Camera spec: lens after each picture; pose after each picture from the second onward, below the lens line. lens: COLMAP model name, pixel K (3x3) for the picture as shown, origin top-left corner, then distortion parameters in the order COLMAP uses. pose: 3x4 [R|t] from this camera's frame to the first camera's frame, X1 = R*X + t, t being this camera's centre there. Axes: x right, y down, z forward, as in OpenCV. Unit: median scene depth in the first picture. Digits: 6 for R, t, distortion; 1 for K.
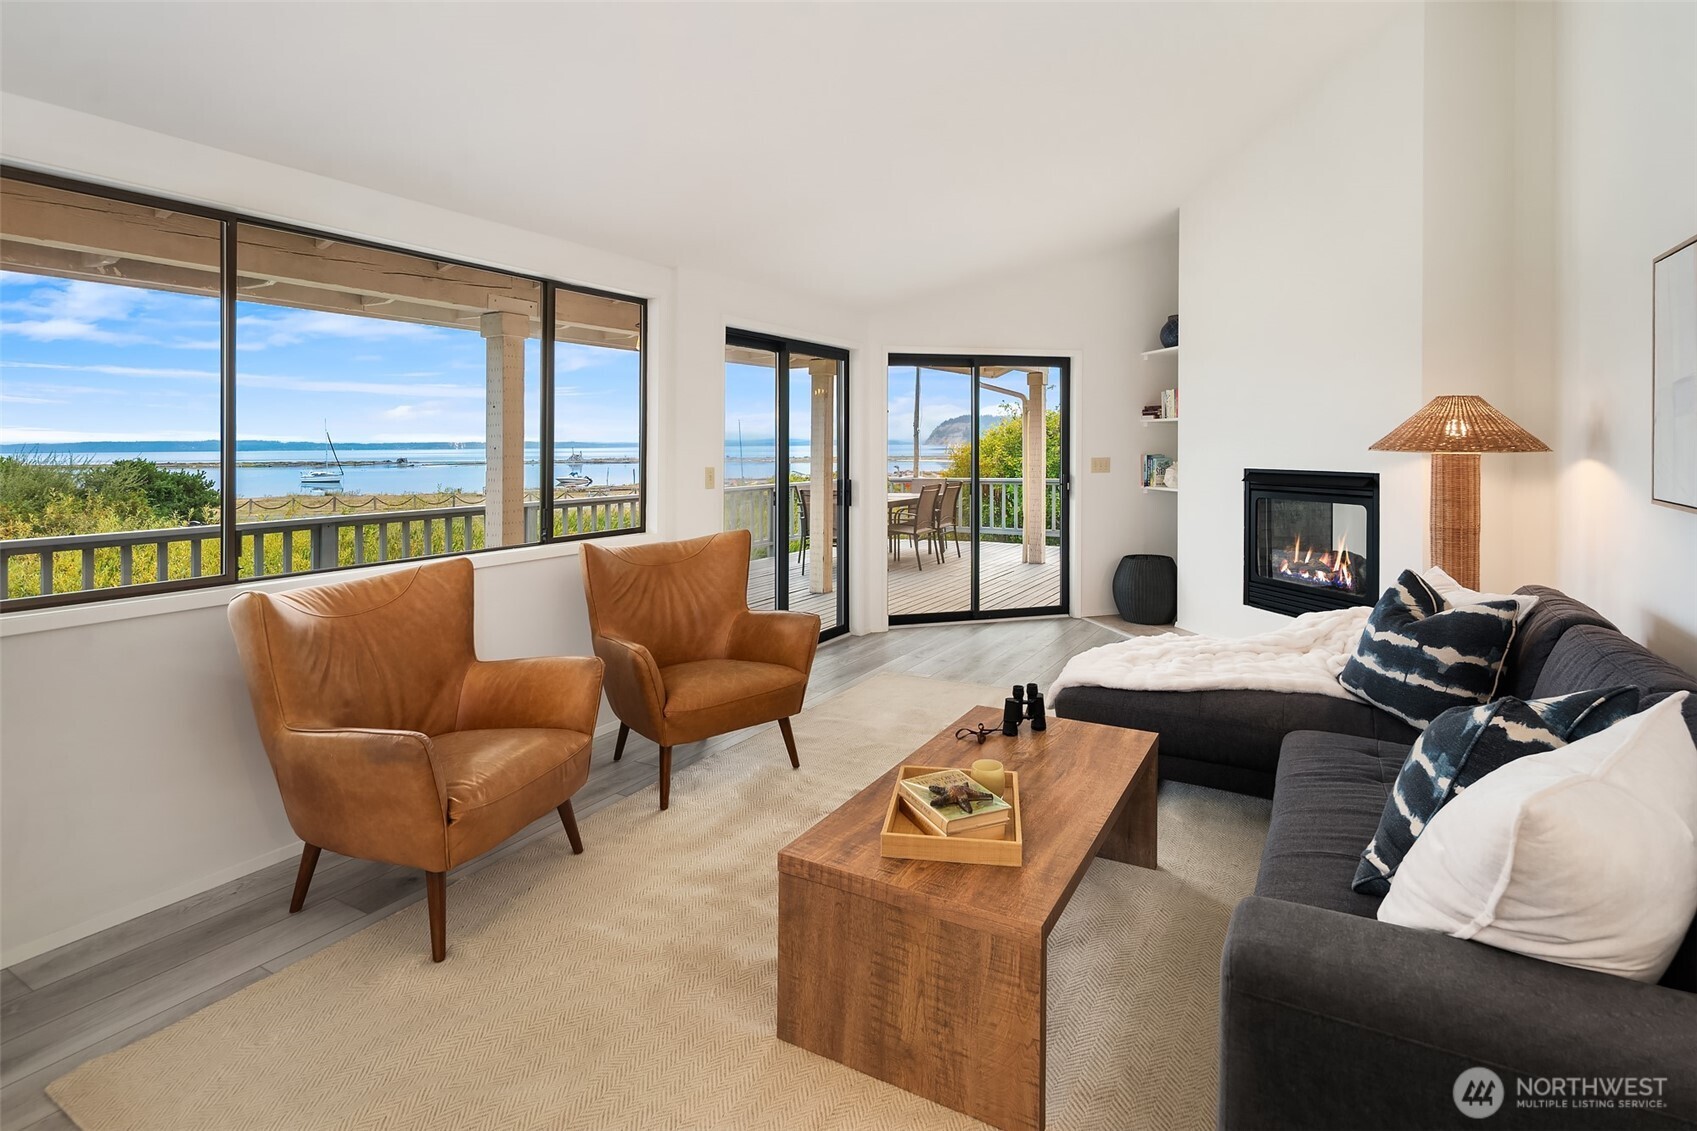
lens RADIAL K [[835.4, 0, 866.5], [0, 835.4, 452.7], [0, 0, 1]] dist [0.003155, -0.001249]
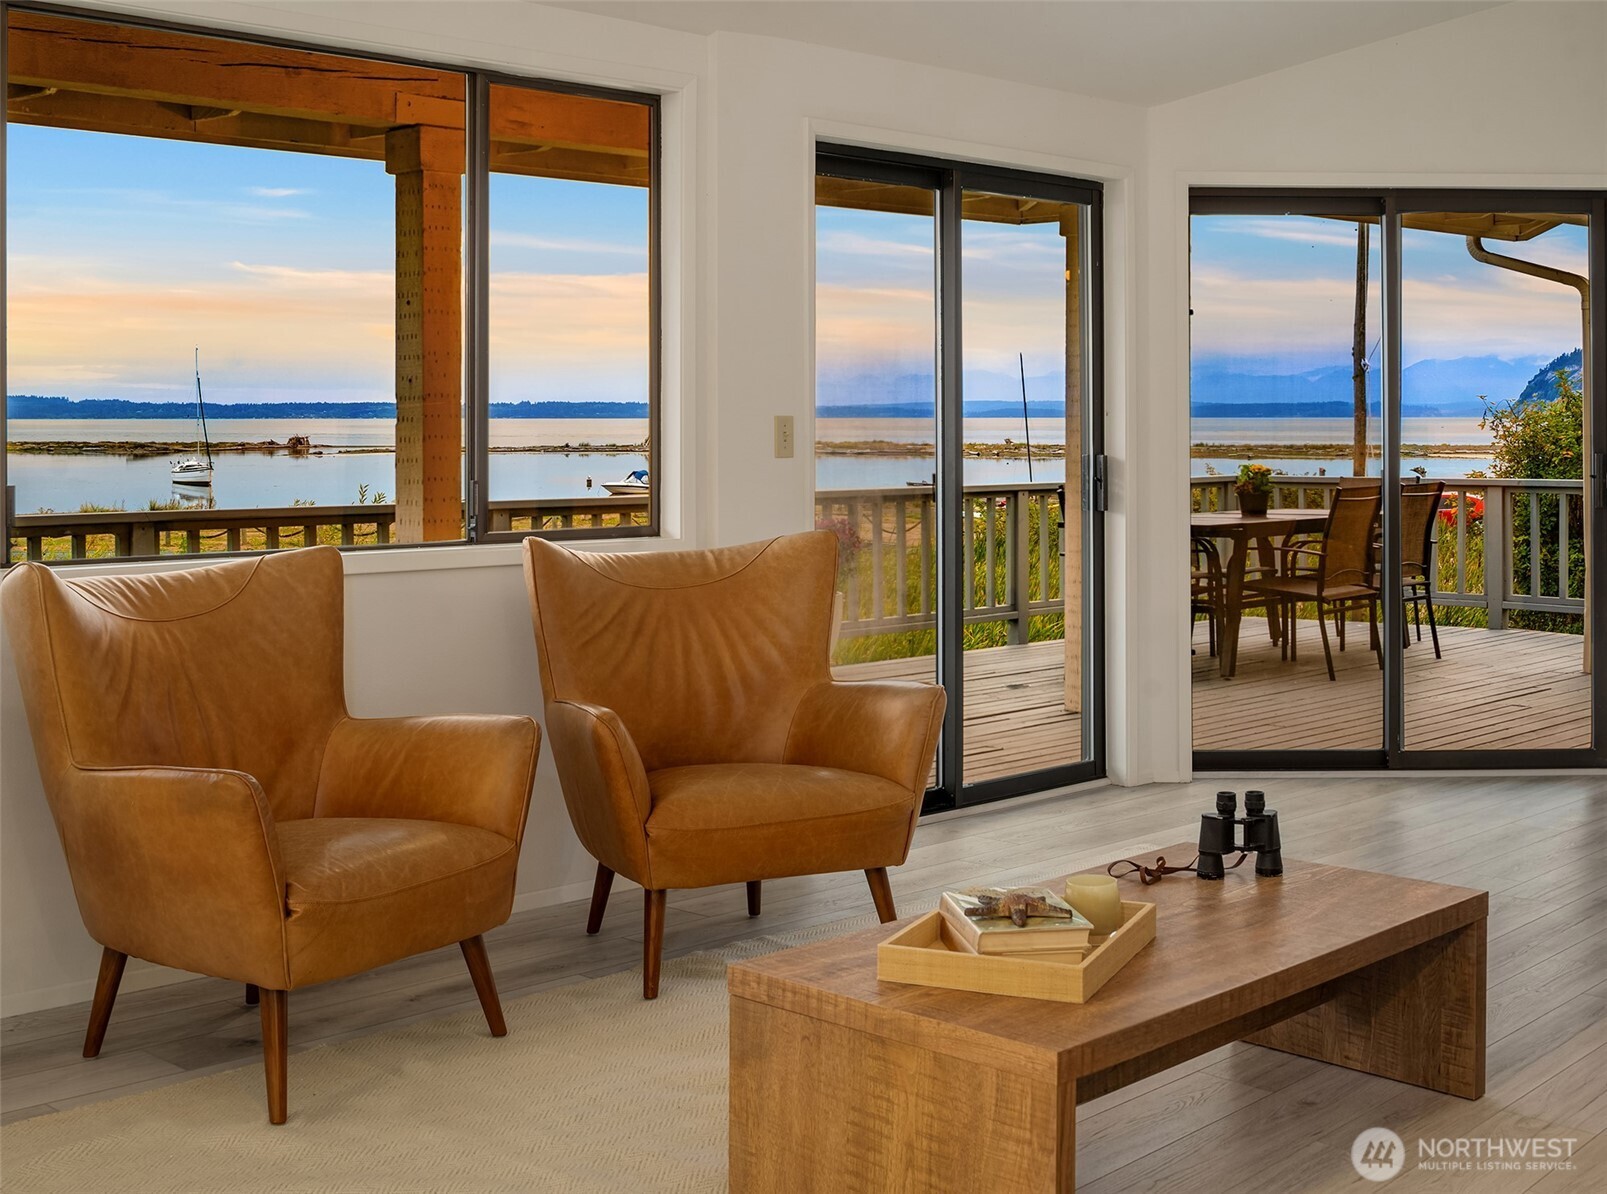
lens RADIAL K [[2063.4, 0, 804.5], [0, 2063.4, 476.9], [0, 0, 1]] dist [-0.019485, -0.040942]
pose [[0.965164, 0.012528, -0.261346, 0.220230], [-0.006629, 0.999703, 0.023442, 0.033764], [0.261563, -0.020893, 0.964960, -0.320161]]
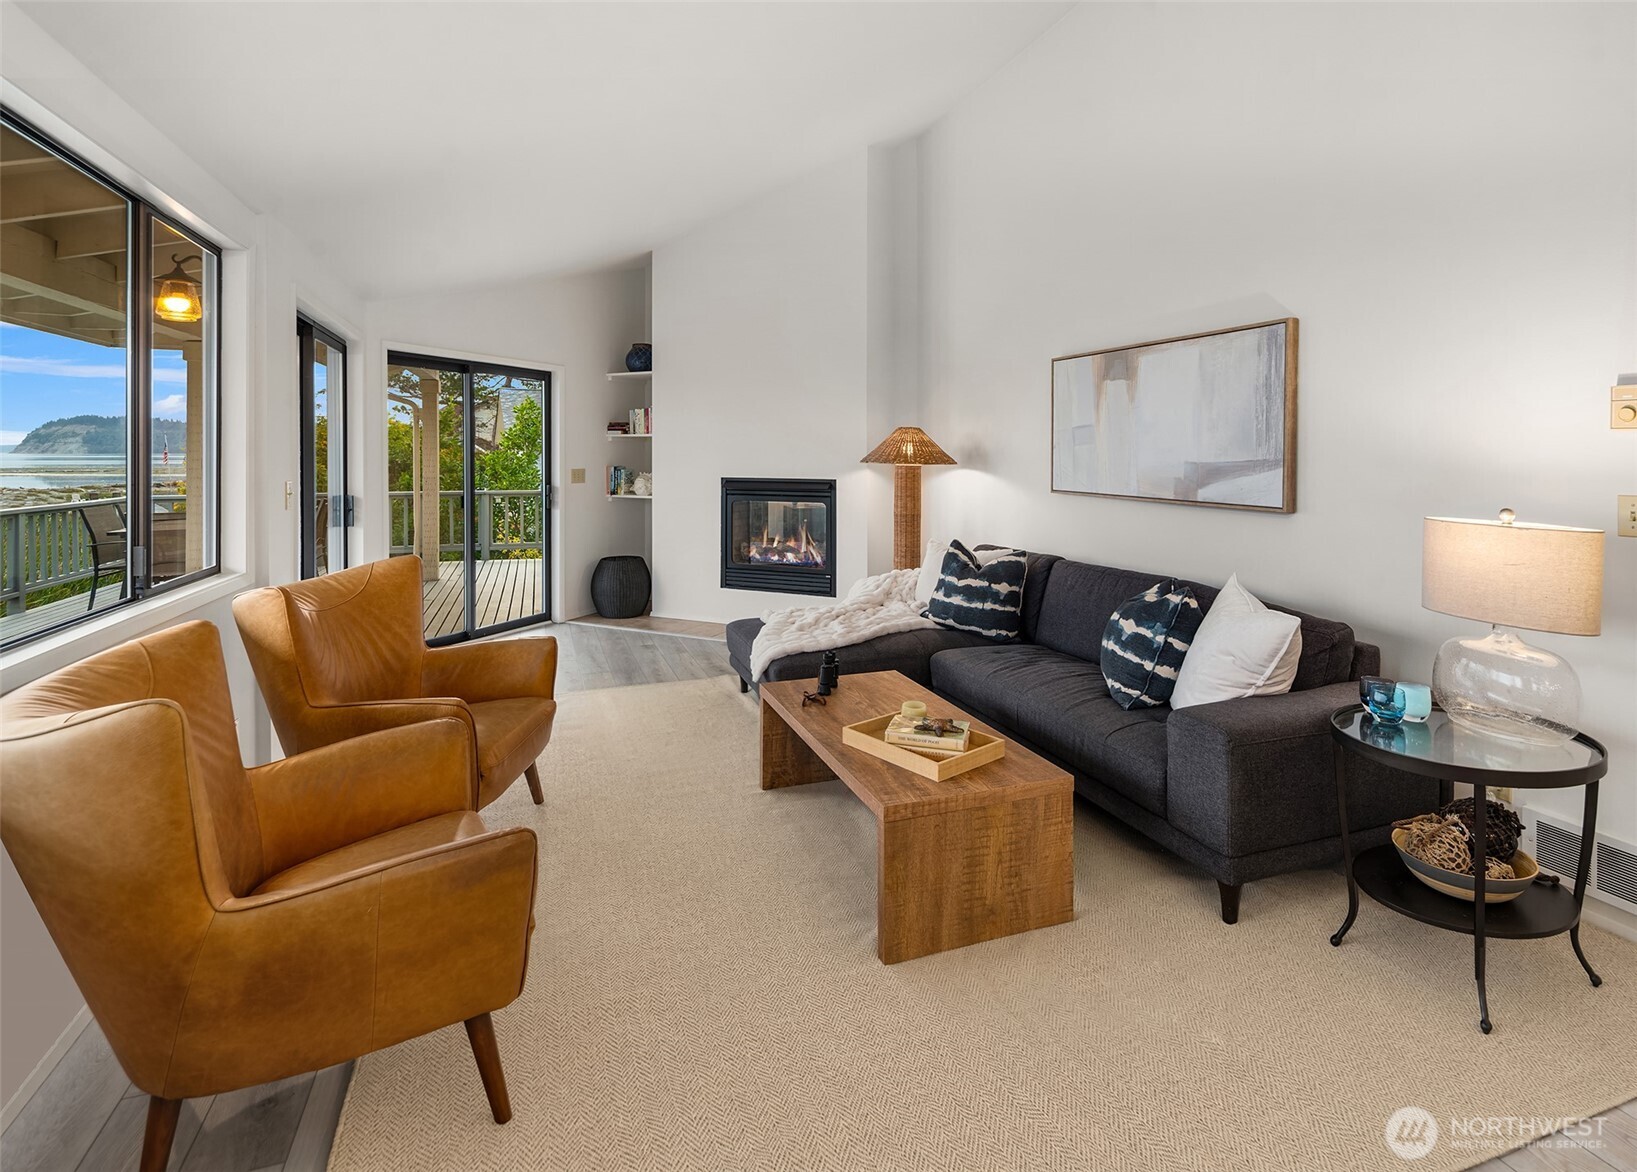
lens RADIAL K [[803.3, 0, 821.2], [0, 803.3, 461.3], [0, 0, 1]] dist [-0.003061, -0.000372]
pose [[0.649159, 0.004833, 0.760638, -0.606131], [-0.001787, 0.999987, -0.004829, 0.001568], [-0.760651, 0.001776, 0.649159, 0.202932]]
